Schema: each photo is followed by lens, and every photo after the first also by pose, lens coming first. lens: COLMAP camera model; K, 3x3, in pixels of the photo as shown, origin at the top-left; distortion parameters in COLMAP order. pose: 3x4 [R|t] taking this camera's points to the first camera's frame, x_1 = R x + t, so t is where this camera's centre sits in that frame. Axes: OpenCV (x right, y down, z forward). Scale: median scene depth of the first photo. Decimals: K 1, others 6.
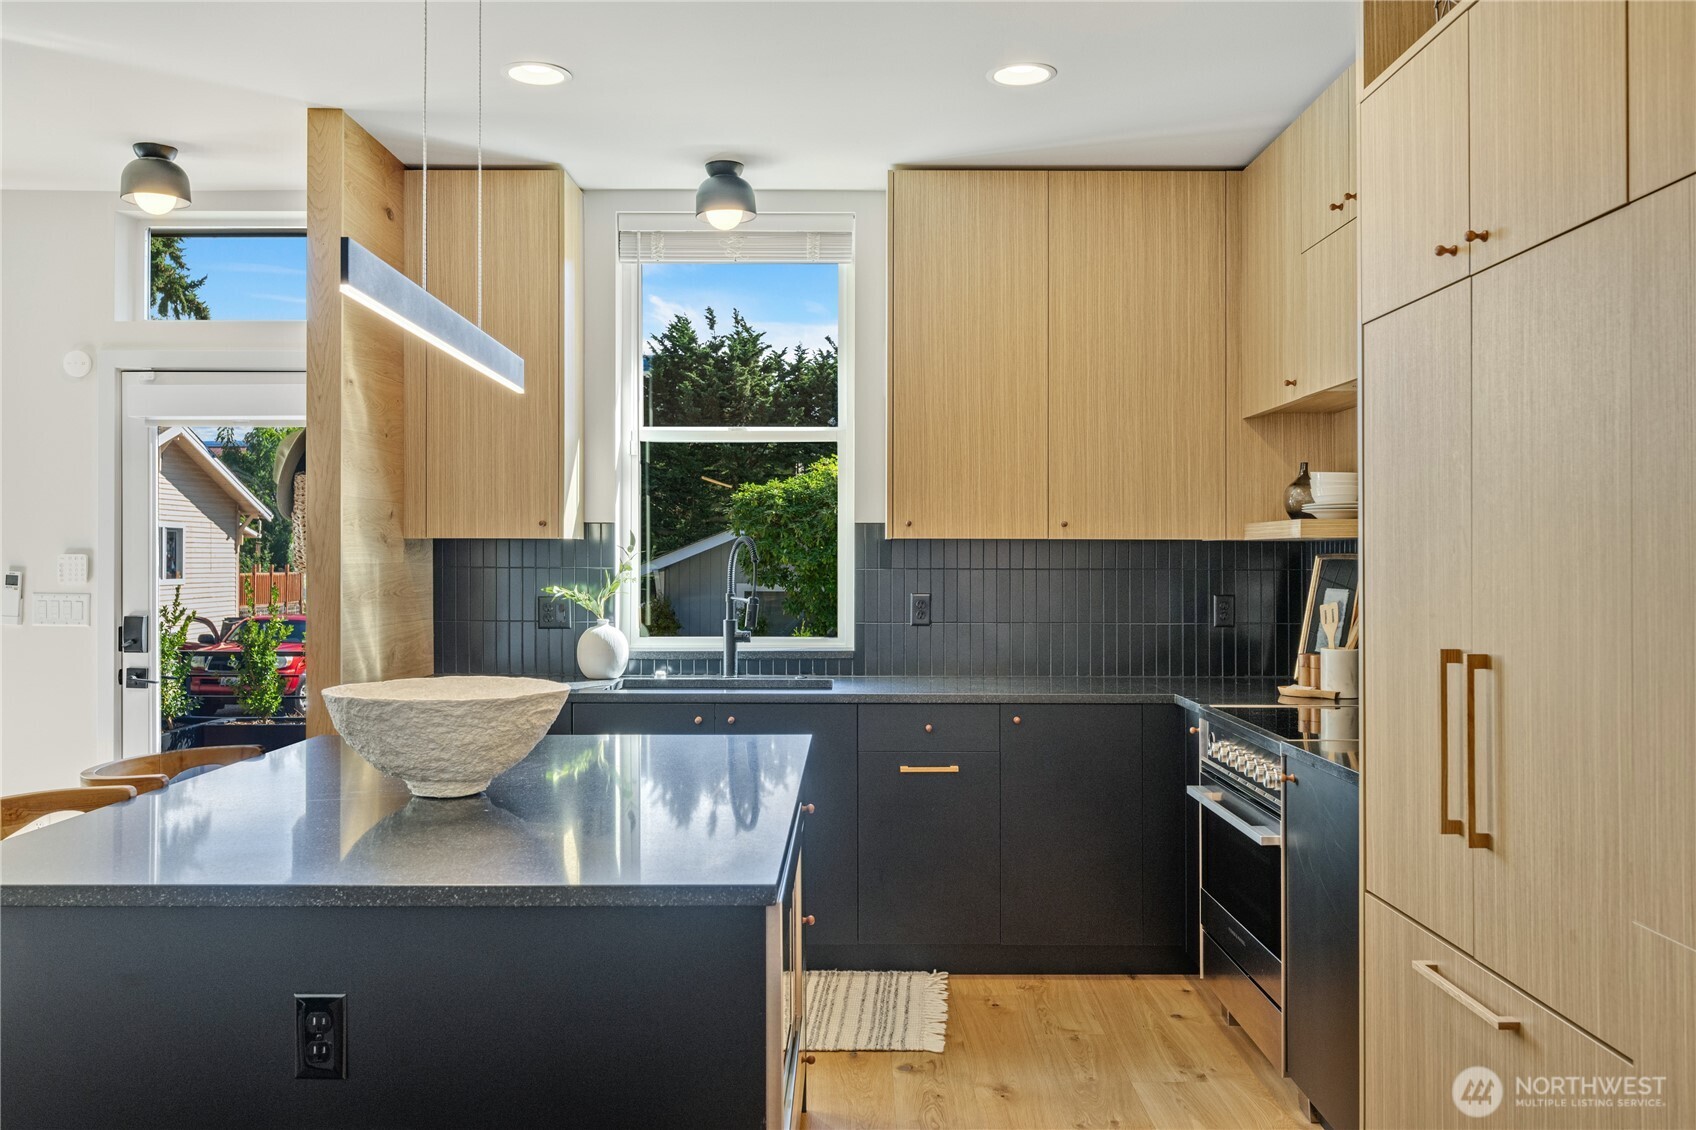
lens RADIAL K [[1331.9, 0, 853.1], [0, 1331.9, 553.5], [0, 0, 1]] dist [0.002943, -0.003465]
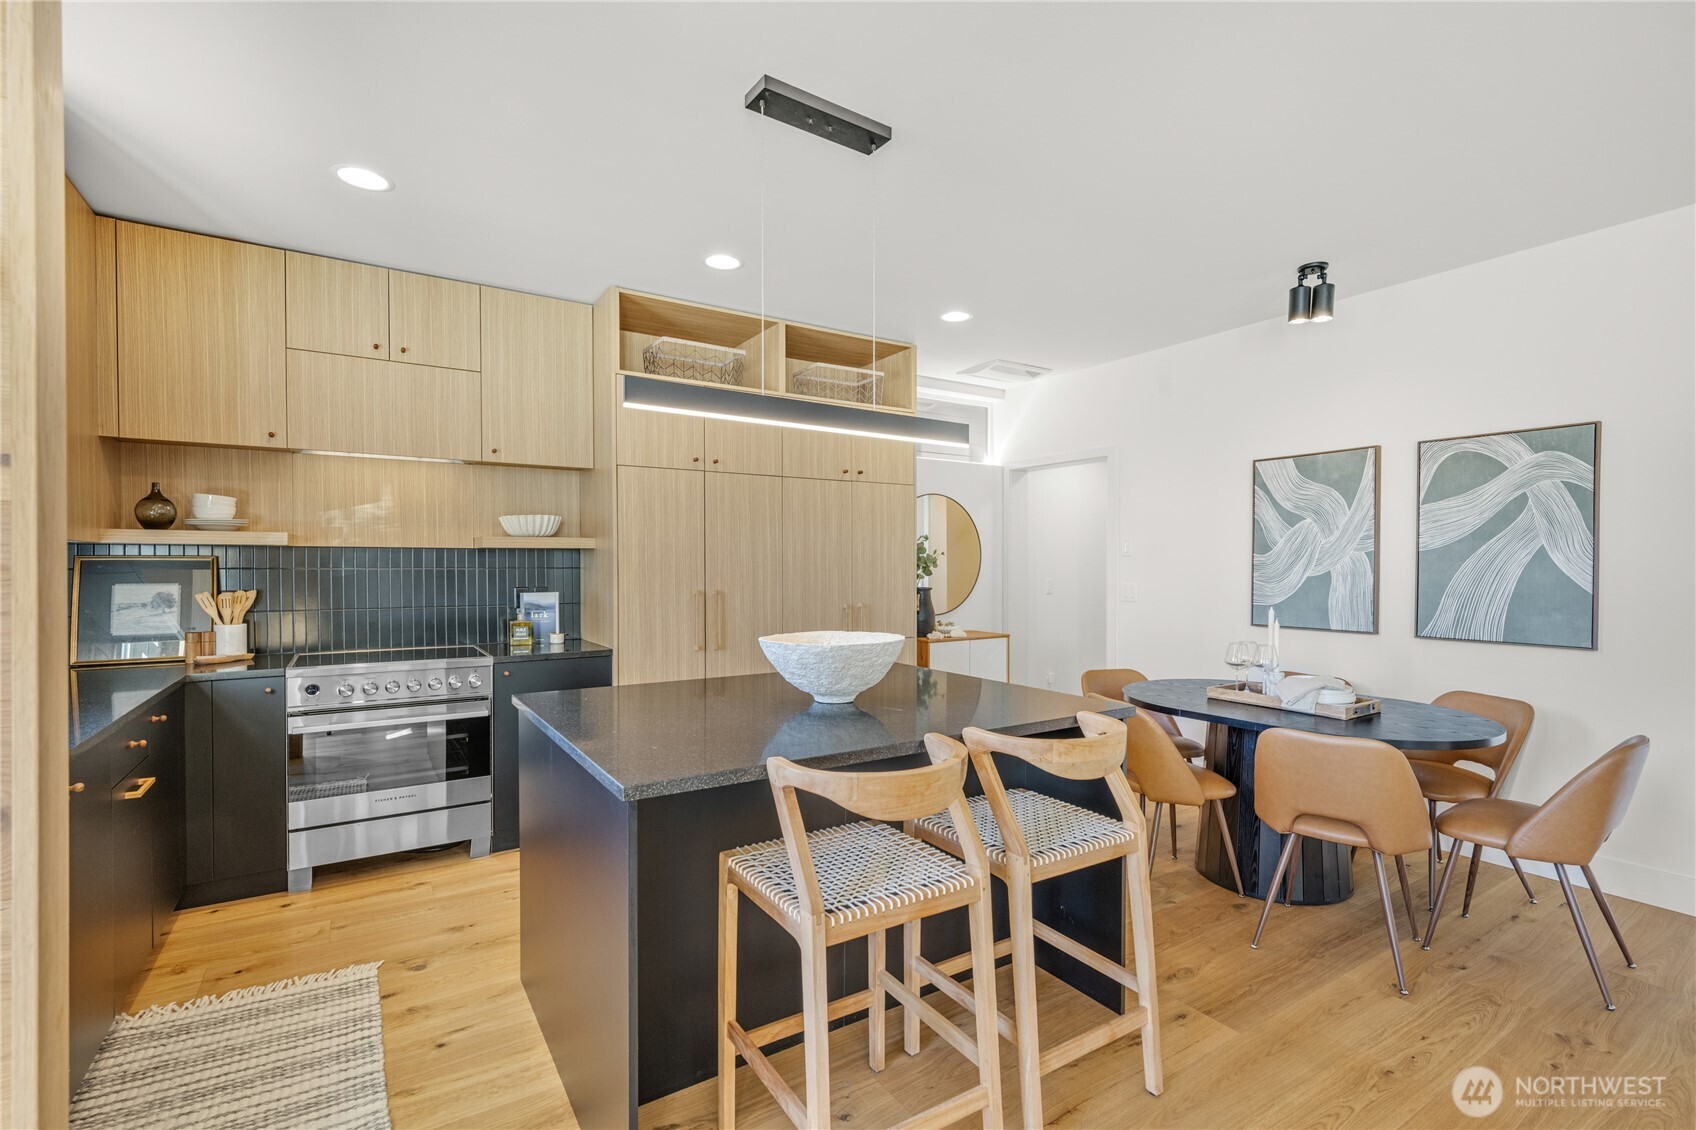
lens RADIAL K [[776.3, 0, 850.2], [0, 776.3, 565.8], [0, 0, 1]] dist [0.002213, 0.000305]
pose [[-0.540555, -0.003951, 0.841299, -0.609505], [-0.003730, 0.999990, 0.002299, 0.004989], [-0.841300, -0.001895, -0.540565, 0.812823]]
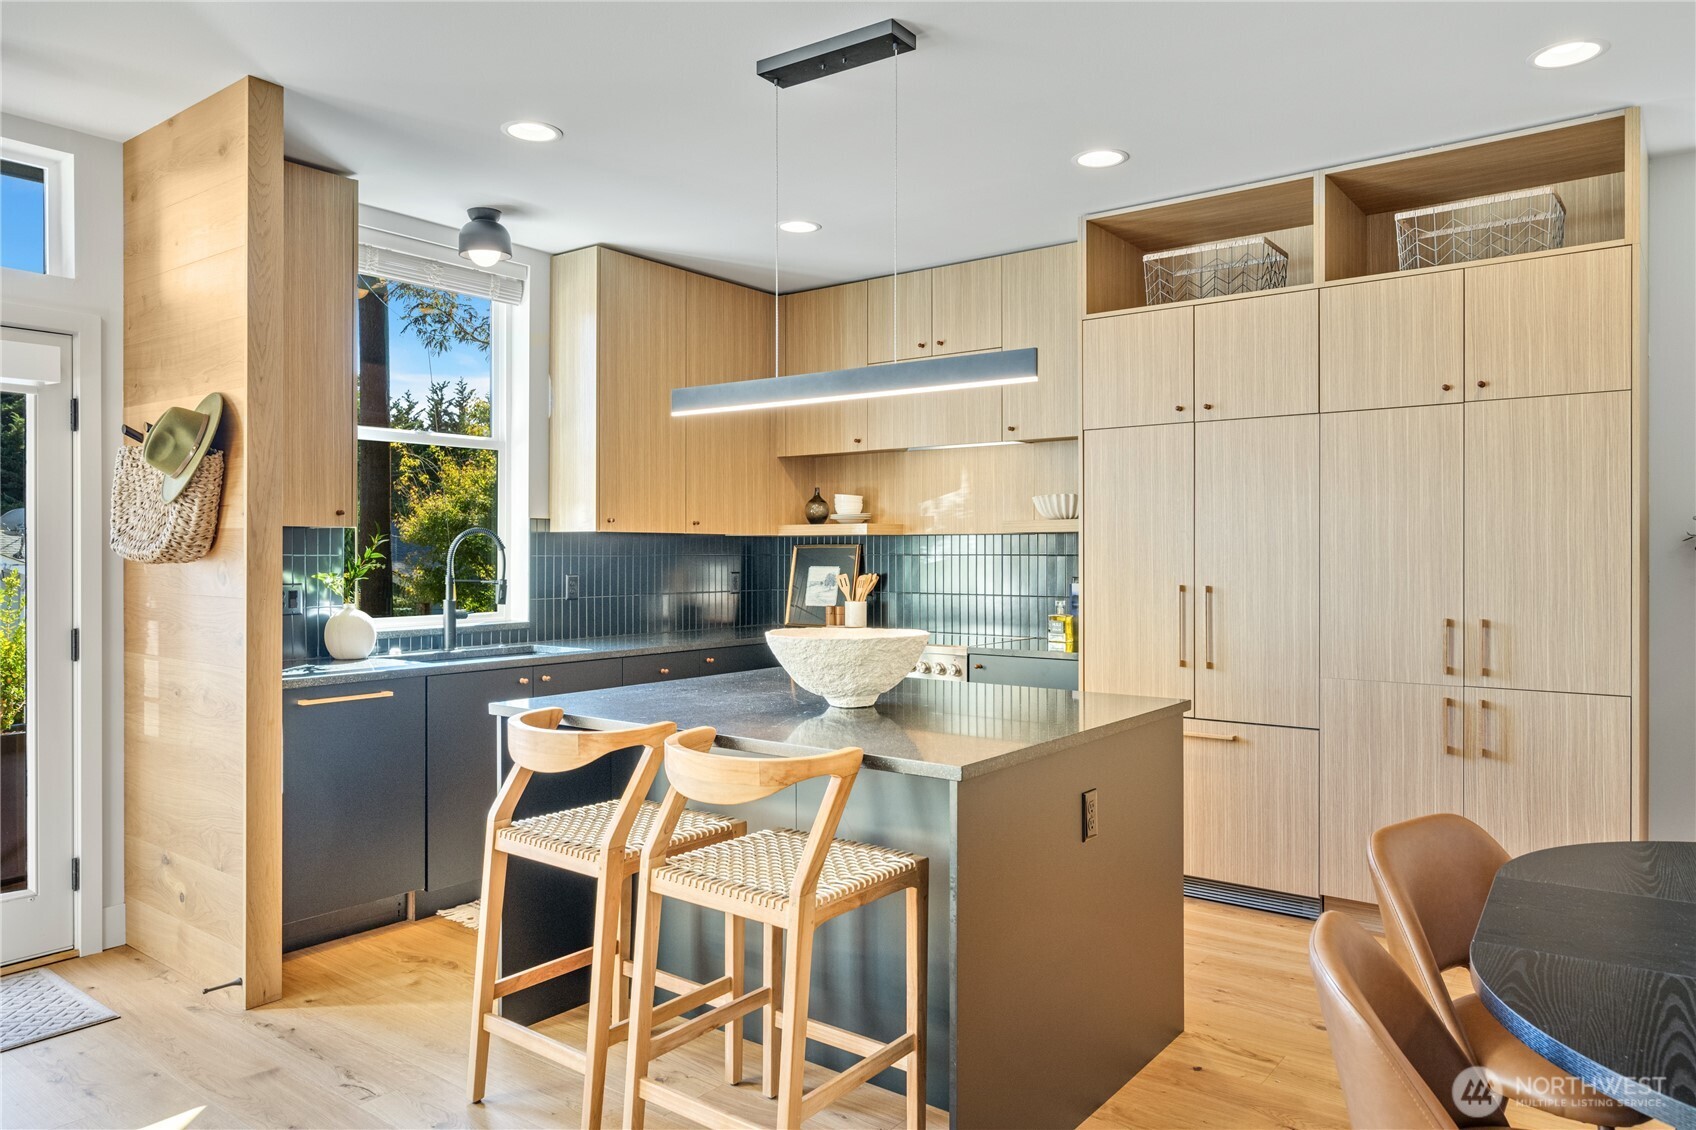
lens RADIAL K [[1145.9, 0, 850.8], [0, 1145.9, 551.4], [0, 0, 1]] dist [0.003470, 0.002213]
pose [[0.603322, 0.000463, 0.797498, -0.709064], [-0.000797, 1.000000, 0.000022, 0.007526], [-0.797498, -0.000649, 0.603322, 0.133415]]
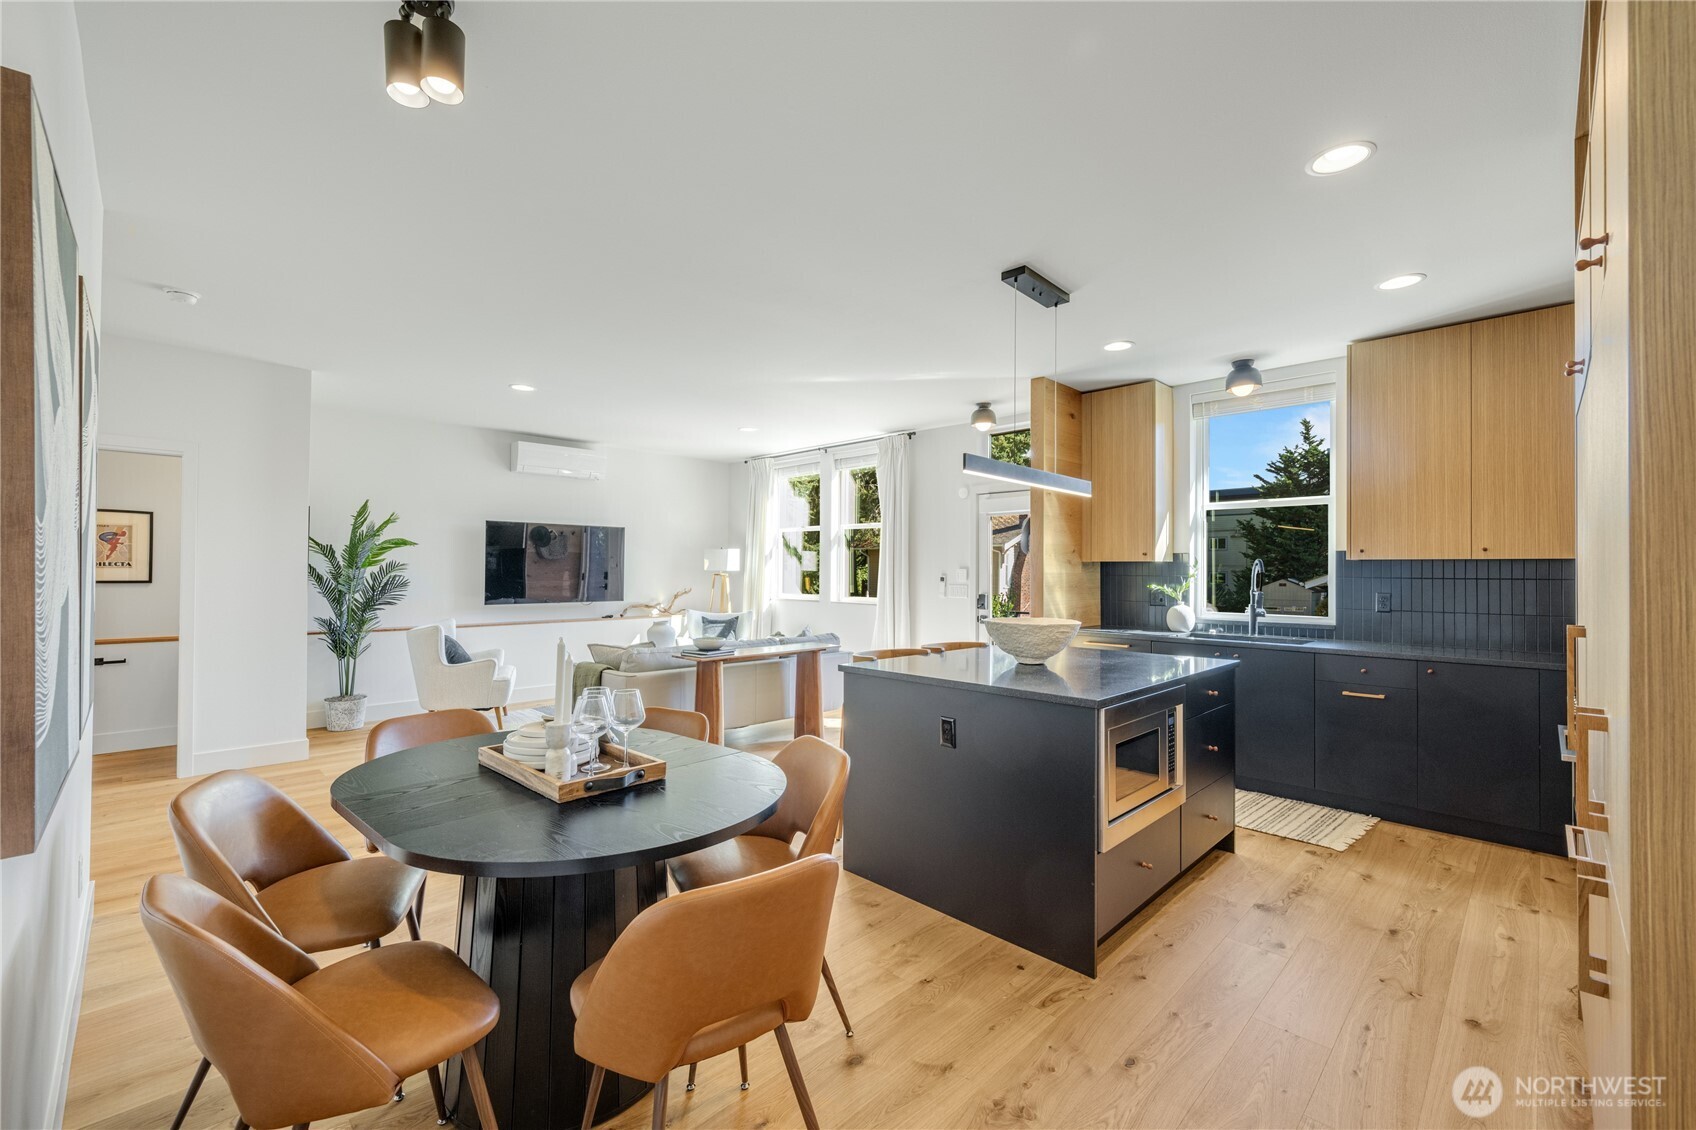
lens RADIAL K [[702.4, 0, 846.4], [0, 702.4, 565.5], [0, 0, 1]] dist [-0.003160, -0.000084]
pose [[0.709005, -0.003473, -0.705195, 0.204467], [-0.002185, 0.999972, -0.007121, 0.004103], [0.705200, 0.006590, 0.708978, -0.093872]]
